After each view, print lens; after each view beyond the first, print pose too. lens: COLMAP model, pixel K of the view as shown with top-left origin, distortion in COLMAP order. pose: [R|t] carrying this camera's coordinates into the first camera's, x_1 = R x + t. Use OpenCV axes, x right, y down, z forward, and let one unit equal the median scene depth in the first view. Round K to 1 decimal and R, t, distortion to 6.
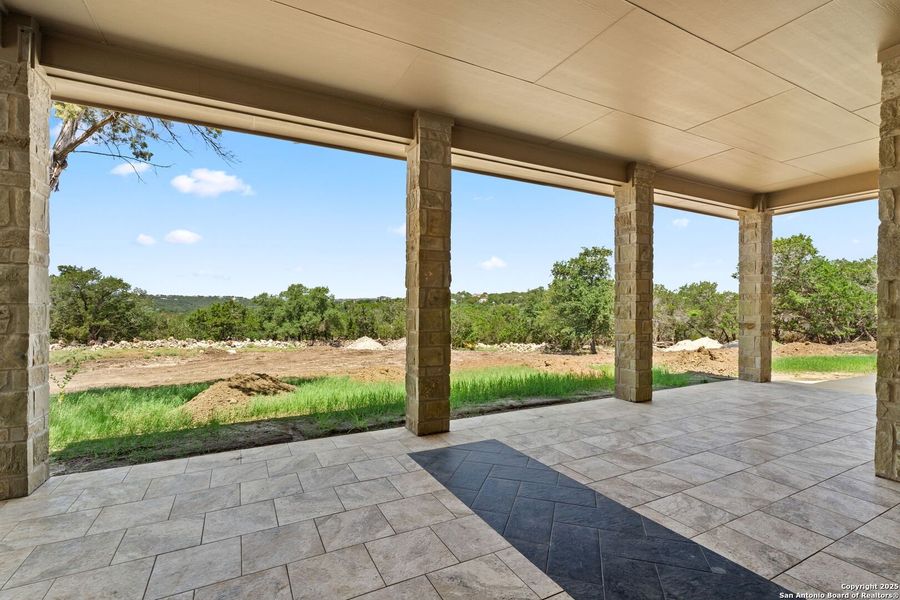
lens RADIAL K [[415.7, 0, 449.6], [0, 415.7, 303.2], [0, 0, 1]] dist [0.000603, 0.000195]
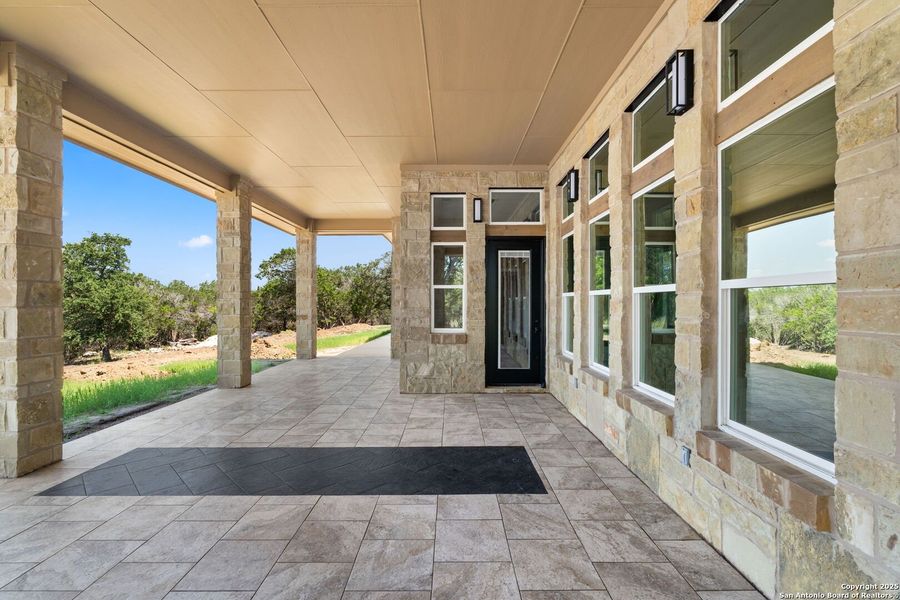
lens RADIAL K [[415.7, 0, 449.6], [0, 415.7, 303.2], [0, 0, 1]] dist [0.000603, 0.000195]
pose [[0.465808, -0.008848, 0.884841, -0.276627], [0.001269, 0.999956, 0.009331, -0.001853], [-0.884885, -0.003223, 0.465799, -0.030079]]
